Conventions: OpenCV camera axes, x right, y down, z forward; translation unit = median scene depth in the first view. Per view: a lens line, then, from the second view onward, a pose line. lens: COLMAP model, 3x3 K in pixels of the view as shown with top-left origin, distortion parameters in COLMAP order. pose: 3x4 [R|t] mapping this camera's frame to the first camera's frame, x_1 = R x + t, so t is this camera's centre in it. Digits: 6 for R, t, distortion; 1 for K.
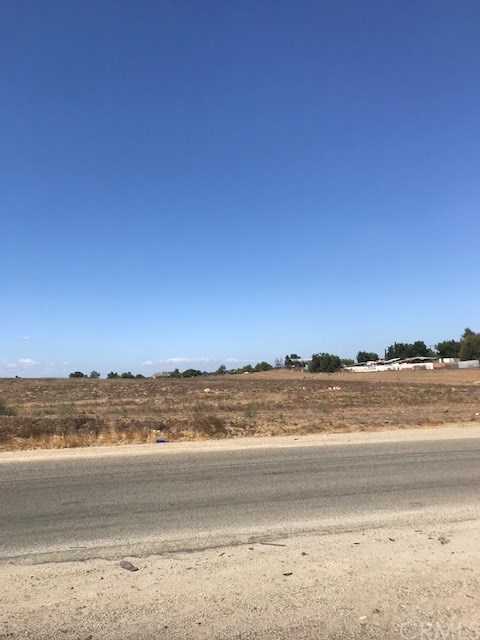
lens RADIAL K [[528.2, 0, 243.3], [0, 528.2, 315.7], [0, 0, 1]] dist [0.024724, -0.037543]
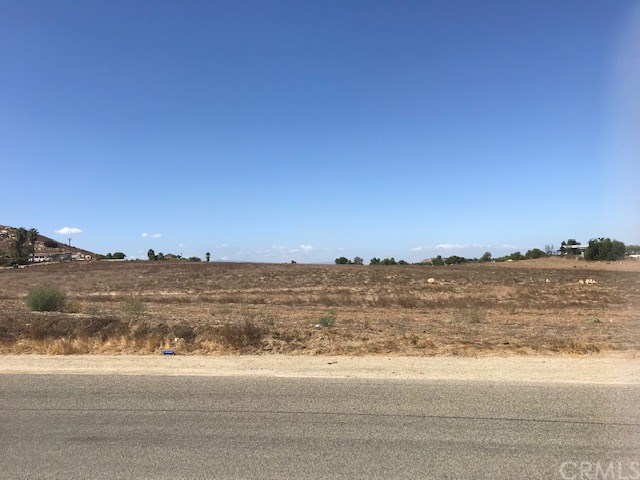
lens RADIAL K [[528.0, 0, 315.1], [0, 528.0, 239.6], [0, 0, 1]] dist [0.026226, -0.033420]
pose [[0.932119, -0.004796, -0.362120, 0.302698], [0.030700, 0.997360, 0.065813, 0.013967], [0.360849, -0.072462, 0.929805, 0.291313]]
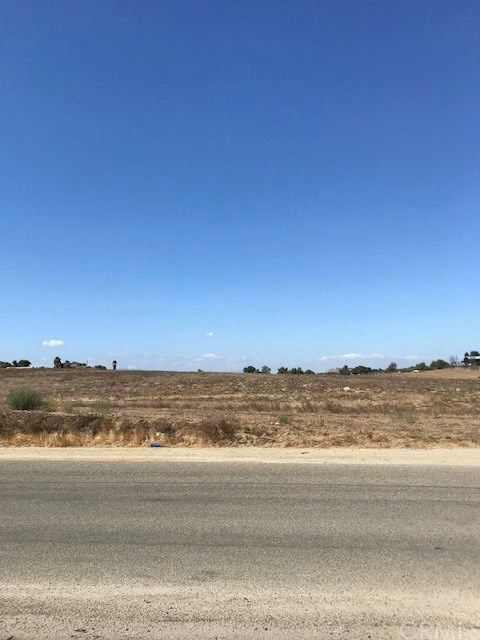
lens RADIAL K [[528.2, 0, 243.3], [0, 528.2, 315.7], [0, 0, 1]] dist [0.024724, -0.037543]
pose [[0.946671, -0.016607, -0.321773, 0.248679], [0.019026, 0.999809, 0.004374, 0.009407], [0.321639, -0.010263, 0.946807, 0.157690]]
